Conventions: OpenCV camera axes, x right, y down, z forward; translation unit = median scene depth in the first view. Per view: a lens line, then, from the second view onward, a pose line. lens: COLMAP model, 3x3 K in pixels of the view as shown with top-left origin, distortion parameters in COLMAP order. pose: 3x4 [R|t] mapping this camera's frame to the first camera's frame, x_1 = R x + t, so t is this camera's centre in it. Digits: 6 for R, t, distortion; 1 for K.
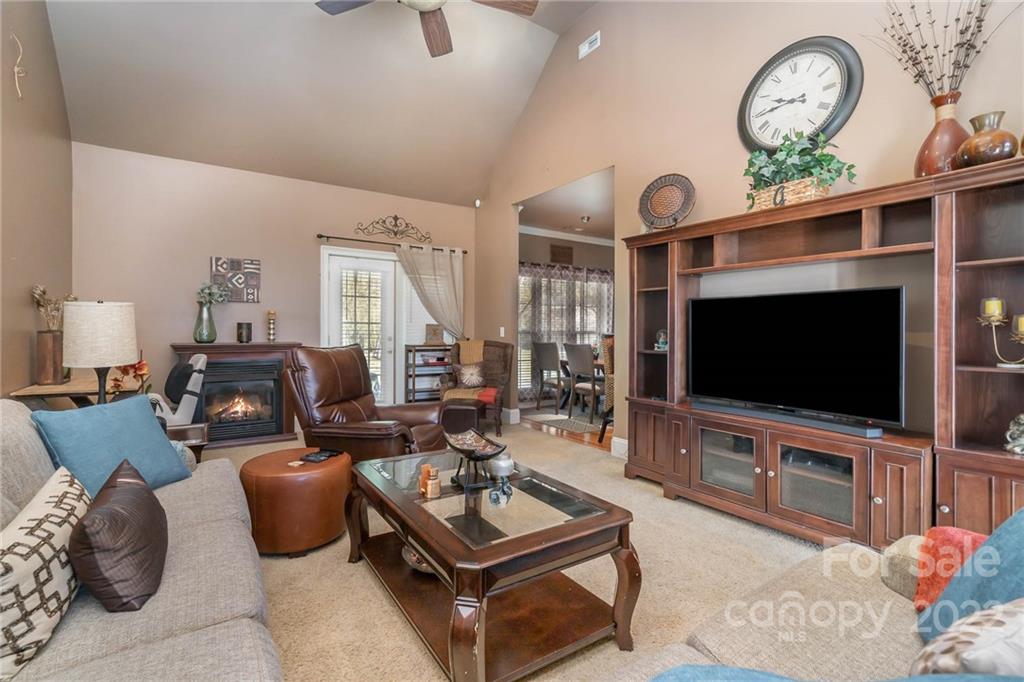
lens RADIAL K [[465.6, 0, 504.6], [0, 465.6, 333.0], [0, 0, 1]] dist [-0.002698, 0.007995]
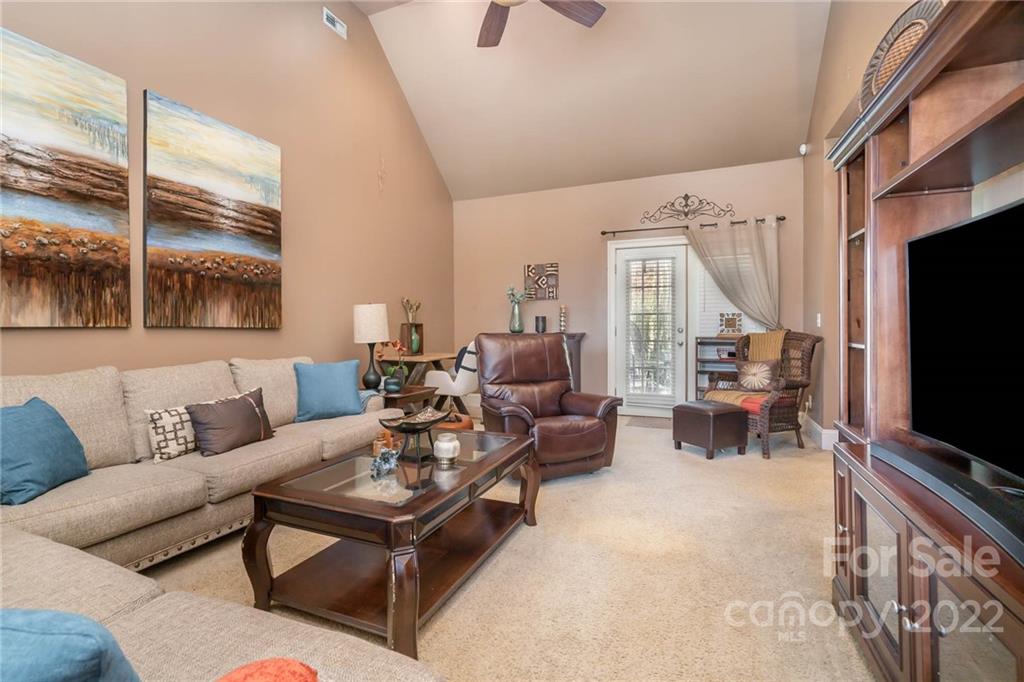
lens RADIAL K [[465.6, 0, 504.6], [0, 465.6, 333.0], [0, 0, 1]] dist [-0.002698, 0.007995]
pose [[0.564052, 0.001265, -0.825738, 0.319478], [0.002421, 0.999992, 0.003186, 0.014270], [0.825736, -0.003796, 0.564044, 0.195636]]
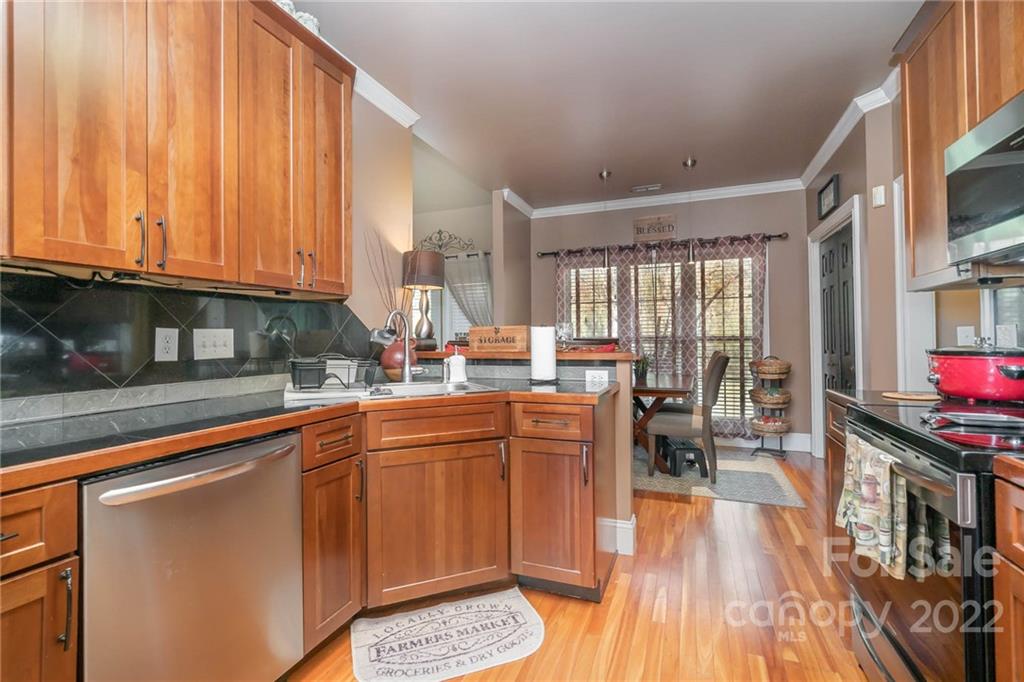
lens RADIAL K [[465.6, 0, 504.6], [0, 465.6, 333.0], [0, 0, 1]] dist [-0.002698, 0.007995]
pose [[0.573951, -0.019581, -0.818655, 0.721686], [0.005592, 0.999784, -0.019993, 0.004234], [0.818870, 0.006897, 0.573937, 0.517447]]
